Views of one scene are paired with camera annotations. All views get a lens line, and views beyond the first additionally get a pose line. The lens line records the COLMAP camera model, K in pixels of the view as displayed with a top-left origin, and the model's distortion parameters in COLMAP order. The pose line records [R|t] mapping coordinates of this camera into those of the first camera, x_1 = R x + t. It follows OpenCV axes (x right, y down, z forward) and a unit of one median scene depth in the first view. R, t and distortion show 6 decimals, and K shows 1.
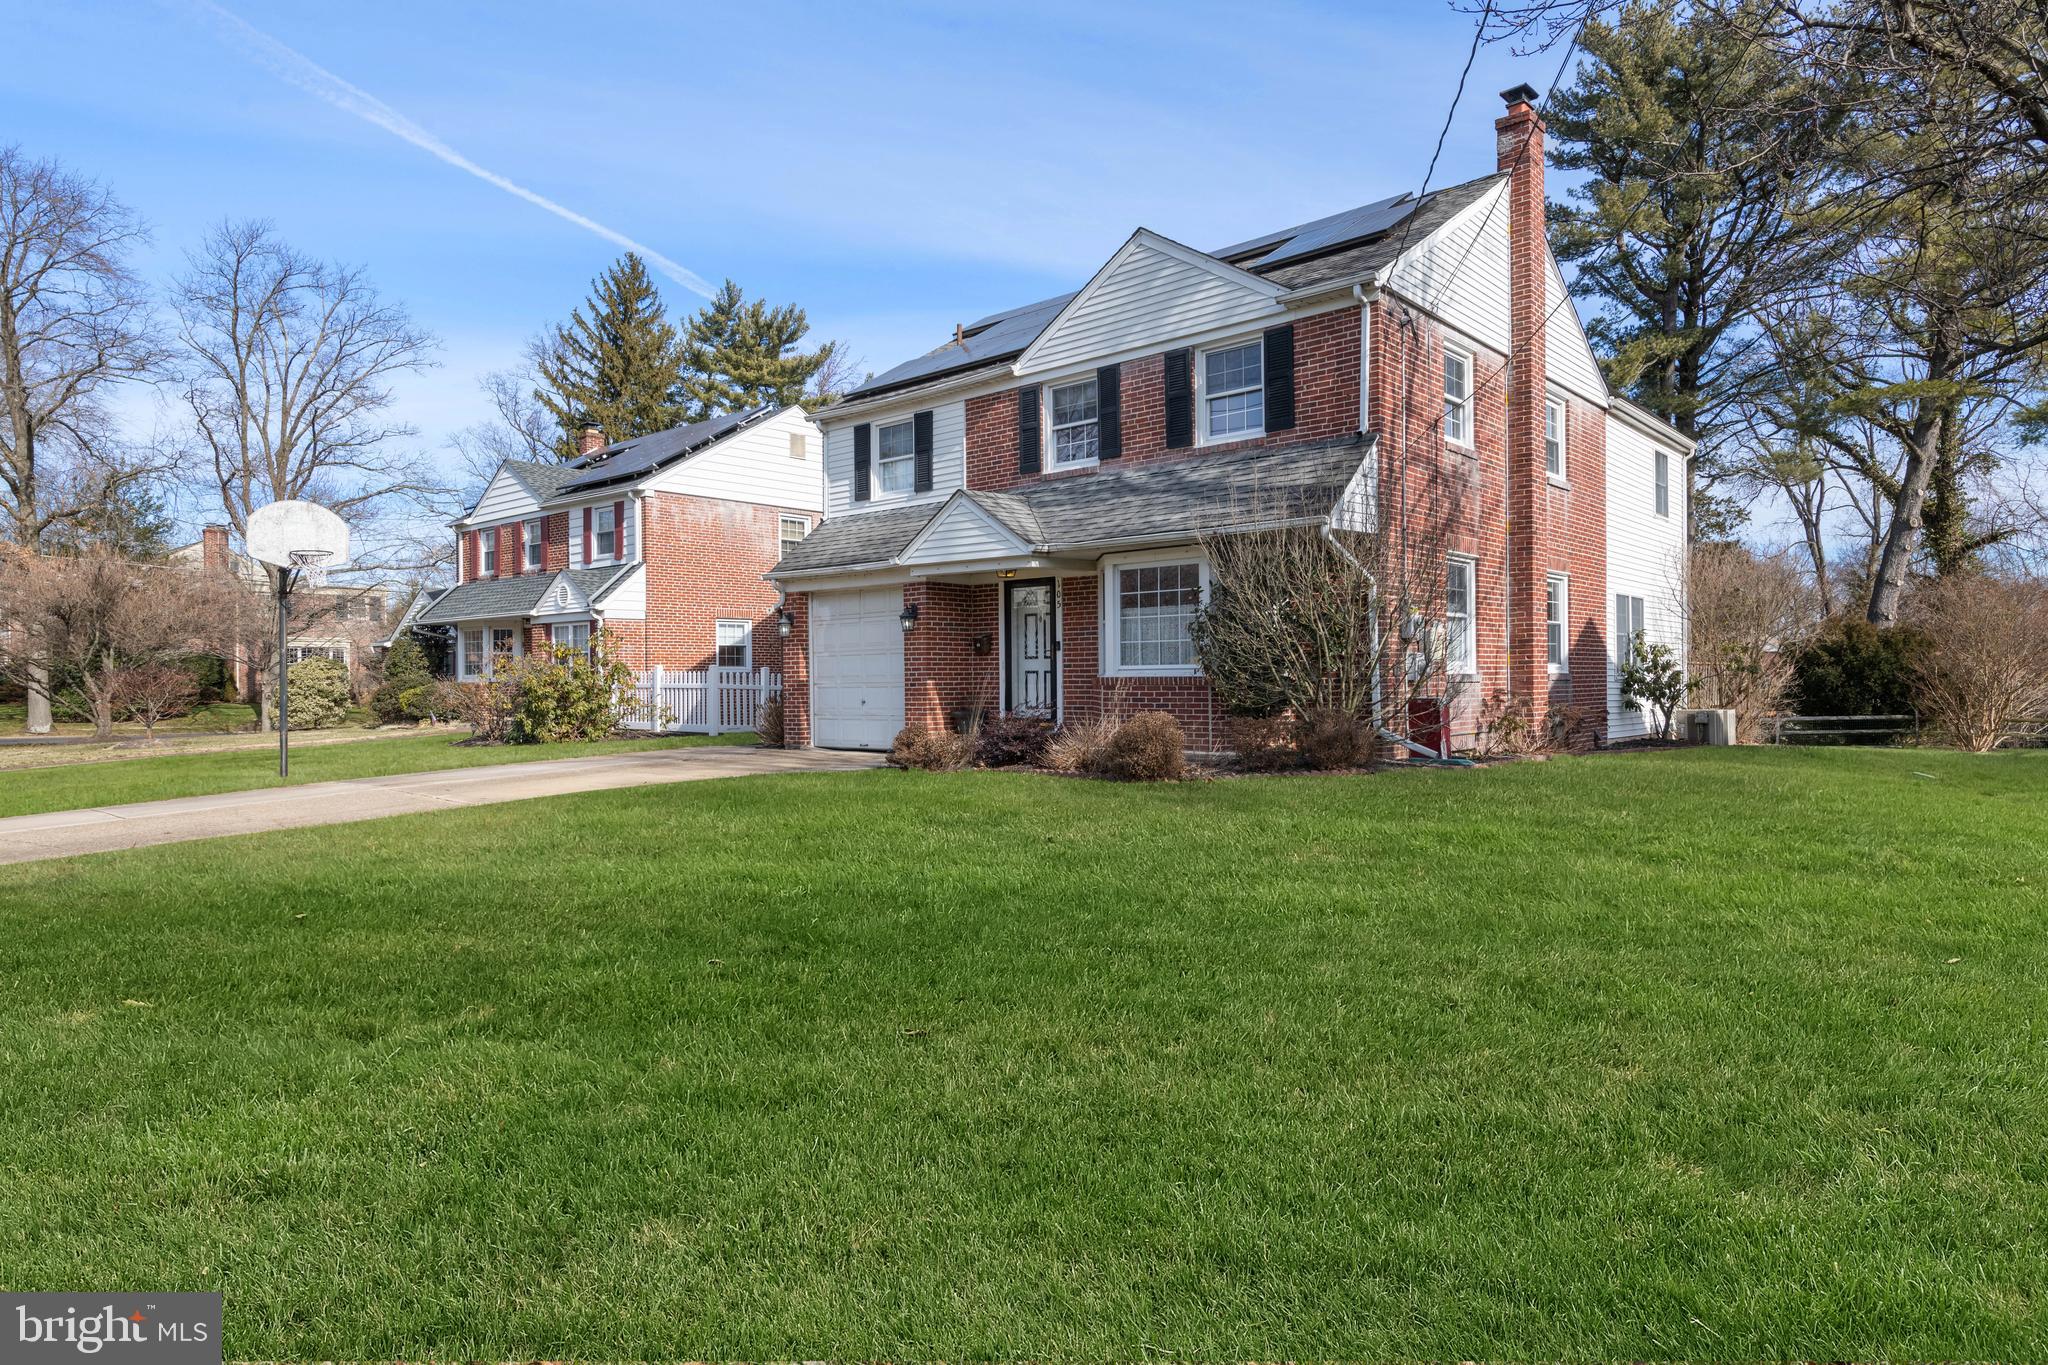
lens RADIAL K [[1174.2, 0, 1024.0], [0, 1174.2, 682.5], [0, 0, 1]] dist [0.012414, -0.001181]
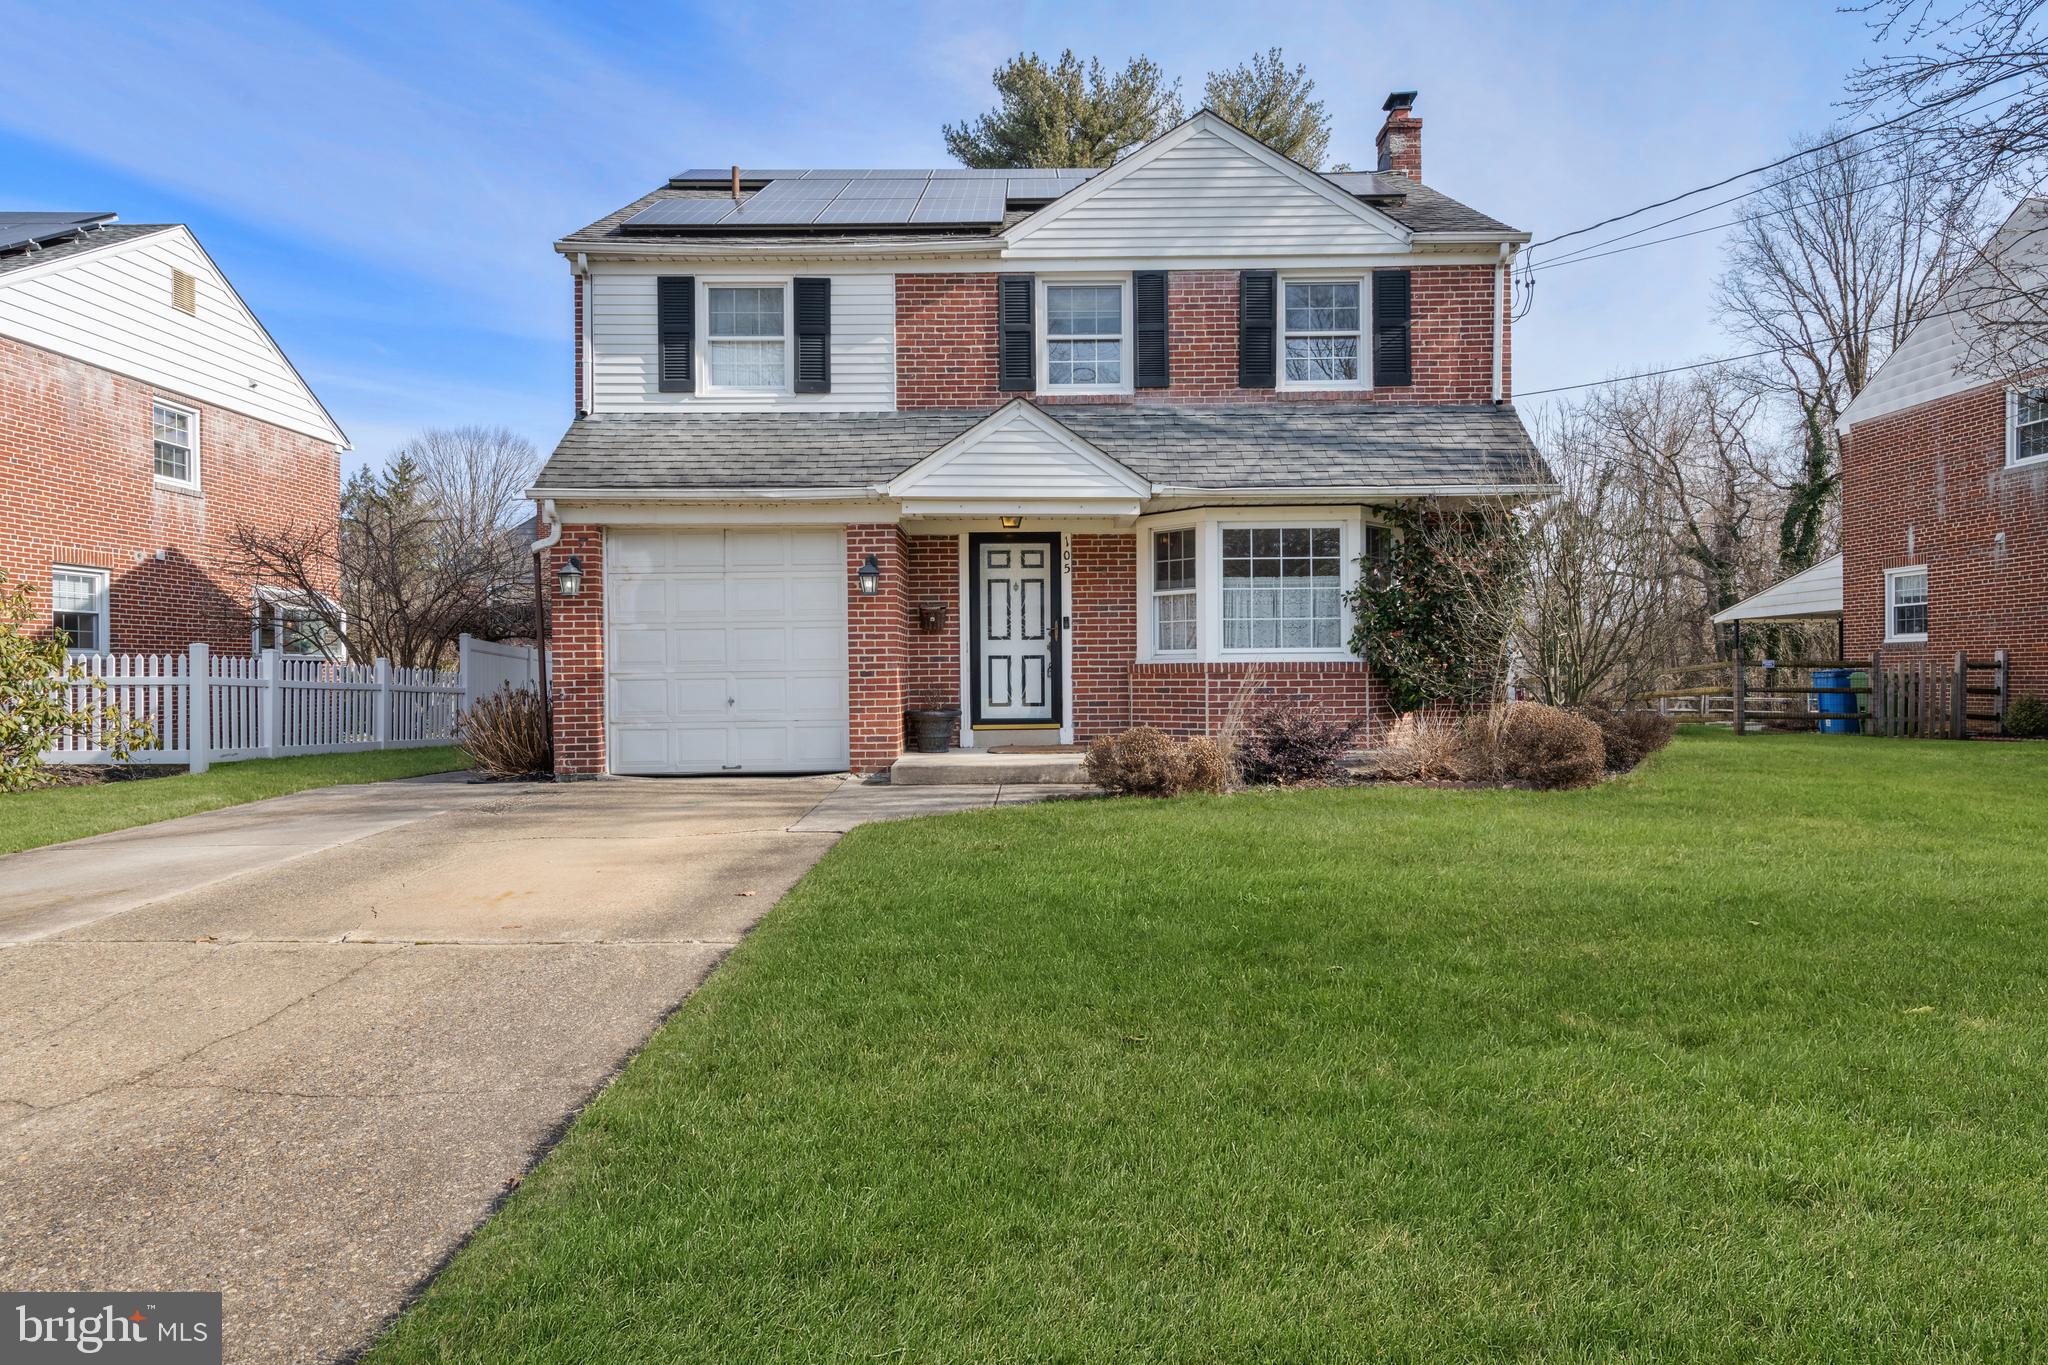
lens RADIAL K [[1174.2, 0, 1024.0], [0, 1174.2, 682.5], [0, 0, 1]] dist [0.012414, -0.001181]
pose [[0.744845, -0.002092, 0.667234, -0.490112], [0.003467, 0.999994, -0.000735, 0.008027], [-0.667229, 0.002860, 0.744848, 0.437987]]
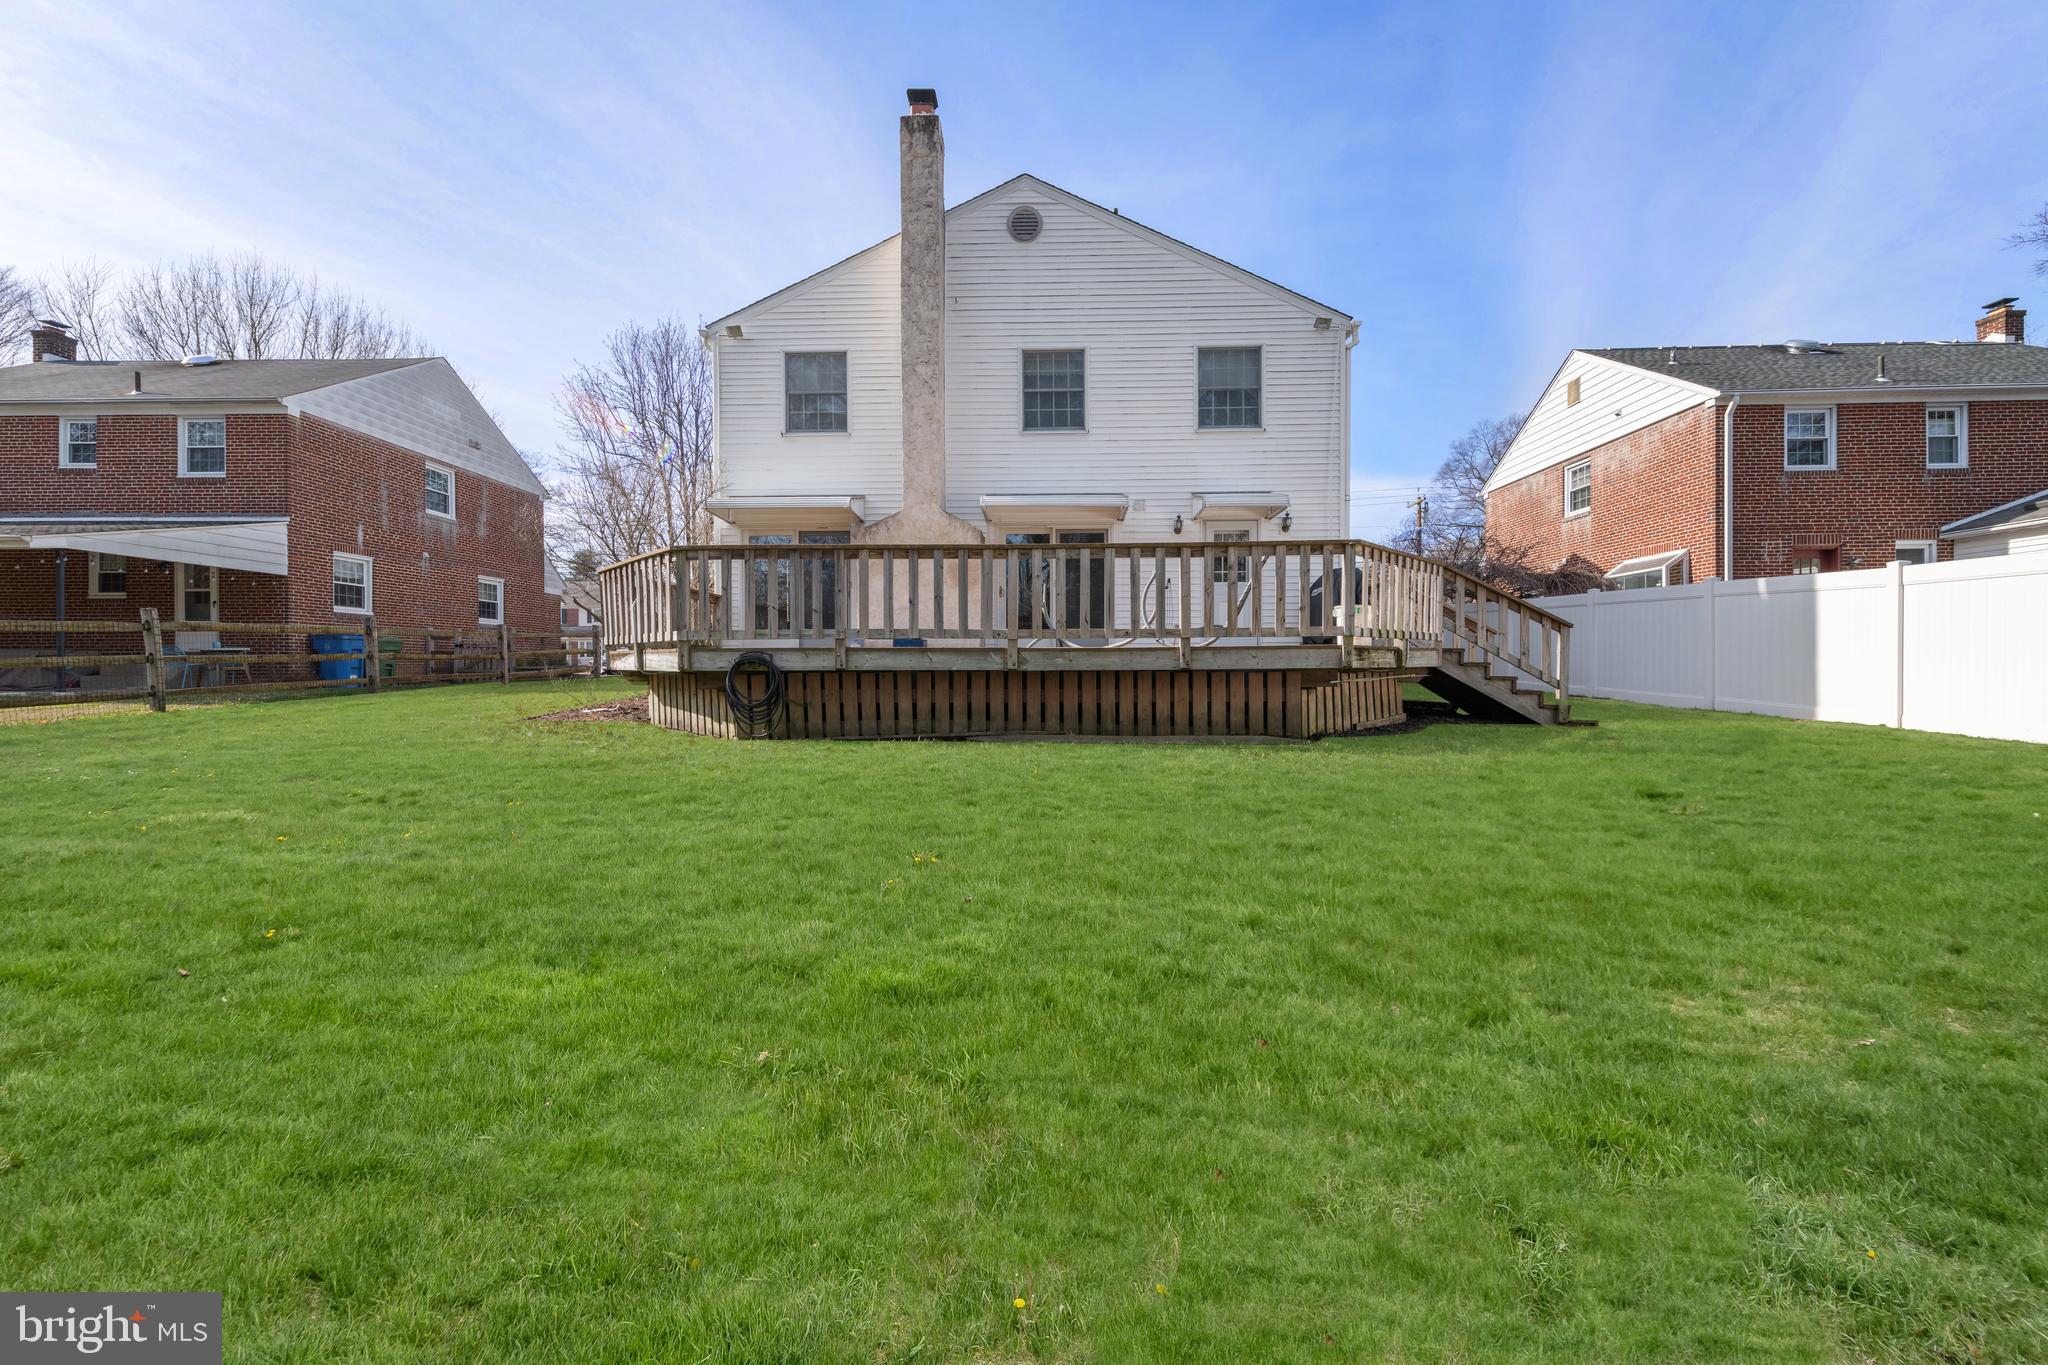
lens RADIAL K [[806.5, 0, 1019.6], [0, 806.5, 668.0], [0, 0, 1]] dist [0.015670, 0.000114]
pose [[-0.758818, 0.005525, -0.651280, 1.045939], [0.004877, 0.999984, 0.002801, 0.041647], [0.651285, -0.001051, -0.758833, 2.129691]]
